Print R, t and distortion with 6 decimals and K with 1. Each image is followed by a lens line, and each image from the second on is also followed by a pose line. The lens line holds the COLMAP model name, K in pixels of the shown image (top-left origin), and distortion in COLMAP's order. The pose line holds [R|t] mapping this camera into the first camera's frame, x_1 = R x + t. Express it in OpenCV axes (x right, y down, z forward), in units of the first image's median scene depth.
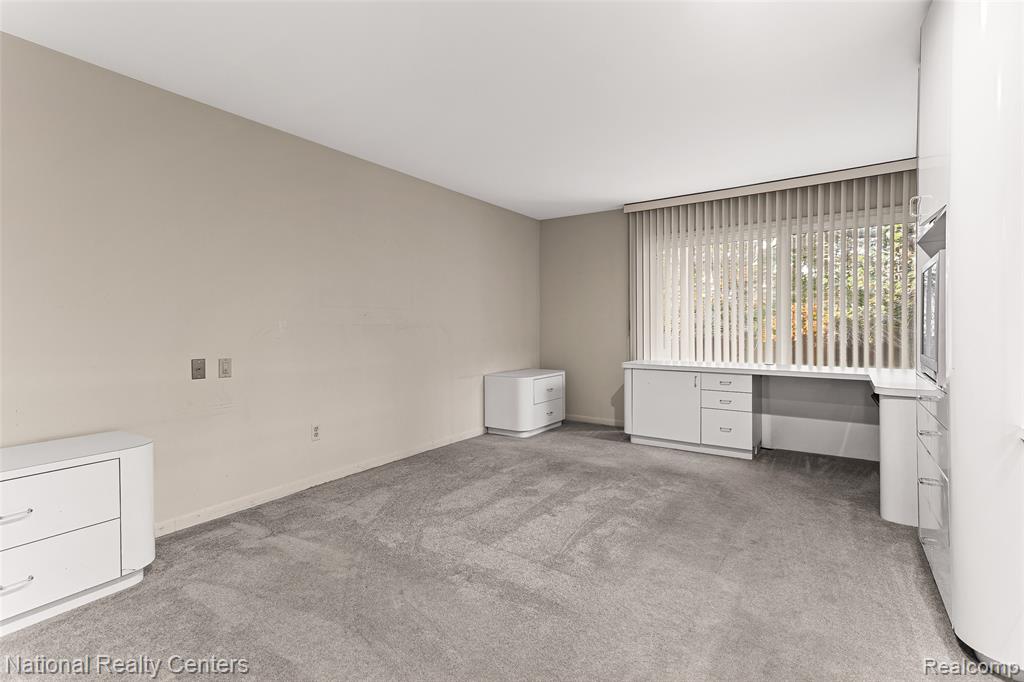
lens RADIAL K [[484.6, 0, 506.9], [0, 484.6, 330.9], [0, 0, 1]] dist [0.027240, 0.000077]
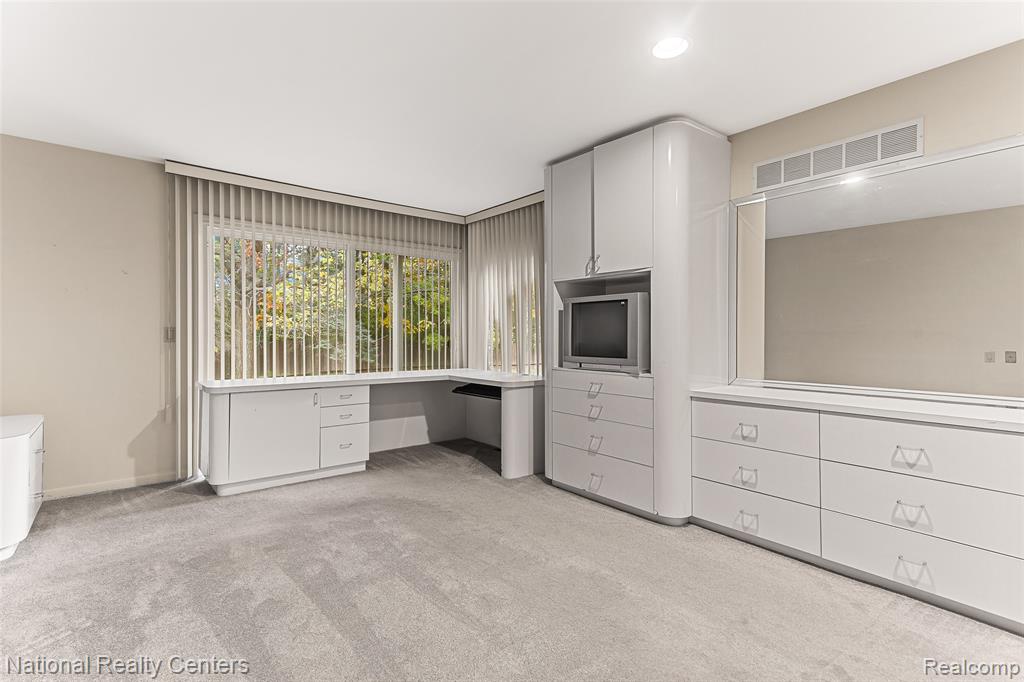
lens RADIAL K [[484.6, 0, 506.9], [0, 484.6, 330.9], [0, 0, 1]] dist [0.027240, 0.000077]
pose [[0.288539, 0.018988, 0.957280, -0.396173], [0.007892, 0.999722, -0.022208, 0.004436], [-0.957436, 0.013962, 0.288309, 0.468326]]
